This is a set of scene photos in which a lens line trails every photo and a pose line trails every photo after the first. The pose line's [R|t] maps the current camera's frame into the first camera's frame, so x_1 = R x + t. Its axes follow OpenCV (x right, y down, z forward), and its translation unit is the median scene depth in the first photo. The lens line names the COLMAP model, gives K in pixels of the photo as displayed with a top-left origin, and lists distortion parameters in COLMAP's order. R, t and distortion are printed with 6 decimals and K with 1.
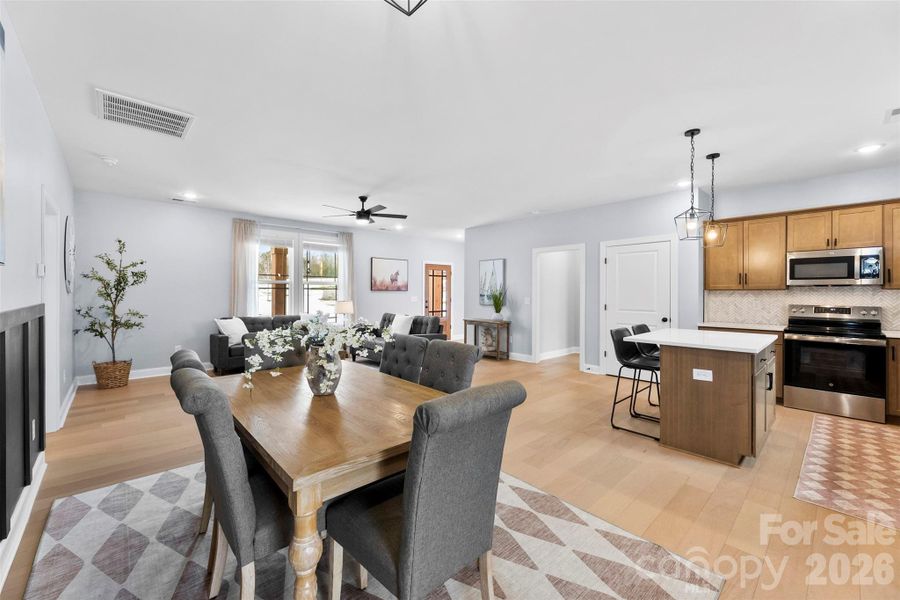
lens RADIAL K [[365.0, 0, 450.2], [0, 365.0, 294.7], [0, 0, 1]] dist [-0.001919, 0.000163]
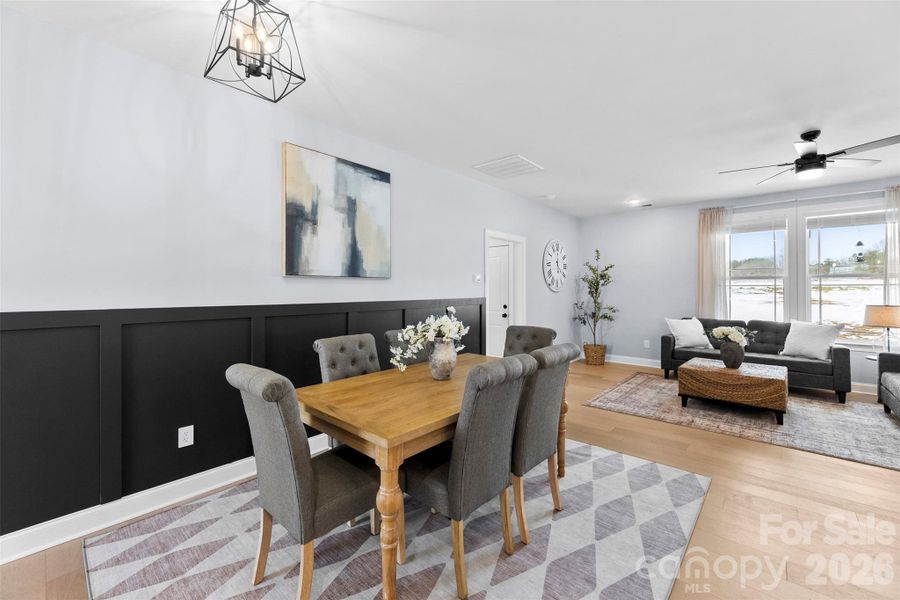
lens RADIAL K [[365.0, 0, 447.4], [0, 365.0, 288.7], [0, 0, 1]] dist [-0.001919, 0.000163]
pose [[0.079267, -0.007339, -0.996826, 0.324959], [-0.006925, 0.999945, -0.007913, -0.000179], [0.996829, 0.007530, 0.079212, 0.370881]]
